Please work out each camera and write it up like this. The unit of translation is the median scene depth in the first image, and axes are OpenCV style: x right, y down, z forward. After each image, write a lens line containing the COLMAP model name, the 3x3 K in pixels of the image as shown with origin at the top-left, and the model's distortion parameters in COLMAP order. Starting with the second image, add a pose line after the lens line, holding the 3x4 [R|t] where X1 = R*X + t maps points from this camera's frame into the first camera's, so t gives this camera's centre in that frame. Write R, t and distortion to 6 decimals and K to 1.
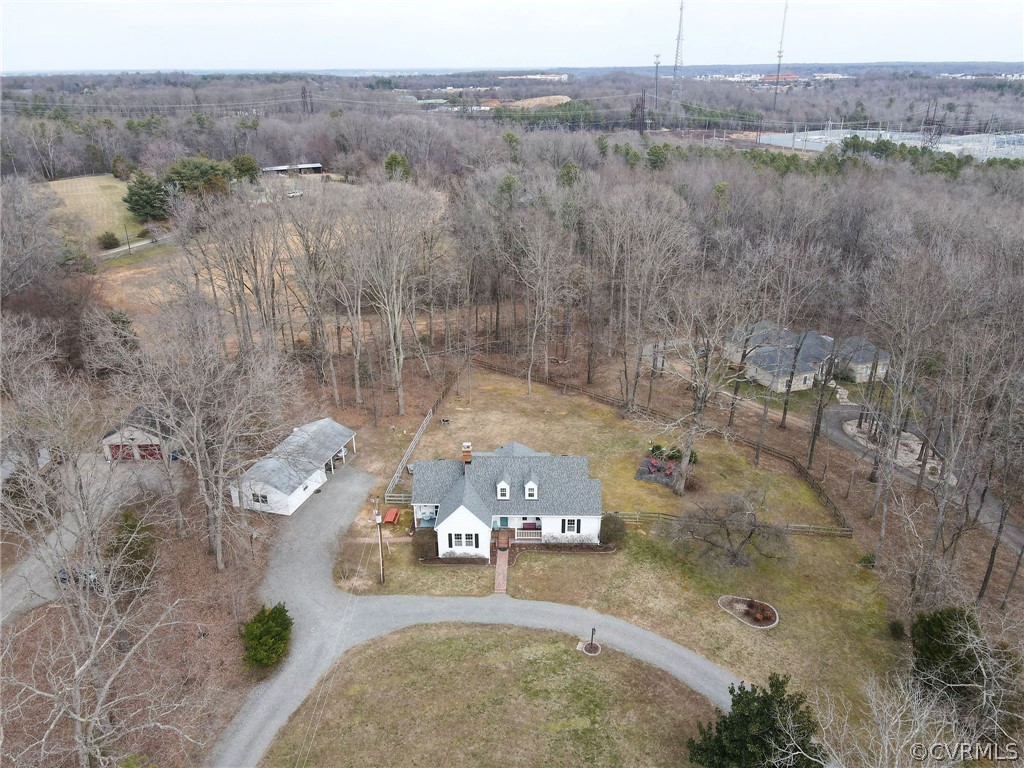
lens RADIAL K [[777.2, 0, 512.0], [0, 777.2, 384.0], [0, 0, 1]] dist [0.003773, 0.003506]
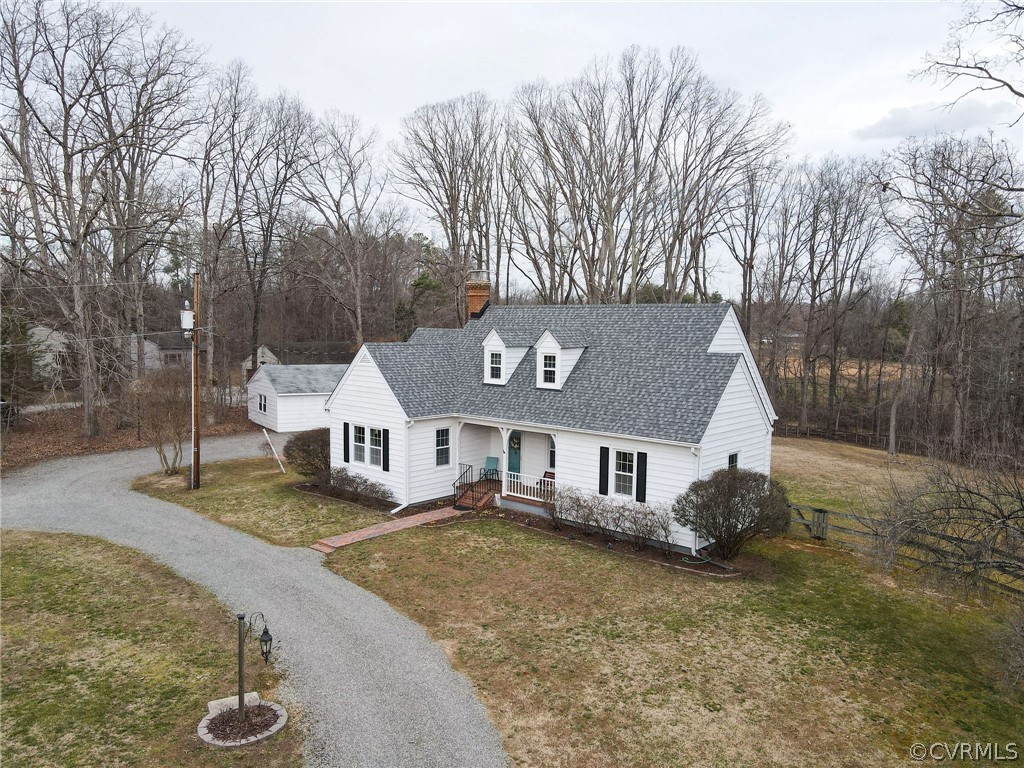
lens RADIAL K [[777.2, 0, 512.0], [0, 777.2, 384.0], [0, 0, 1]] dist [0.003773, 0.003506]
pose [[0.758856, 0.073708, -0.647074, 0.264393], [-0.270299, 0.939603, -0.209964, 0.238611], [0.592516, 0.334236, 0.732946, 0.738737]]
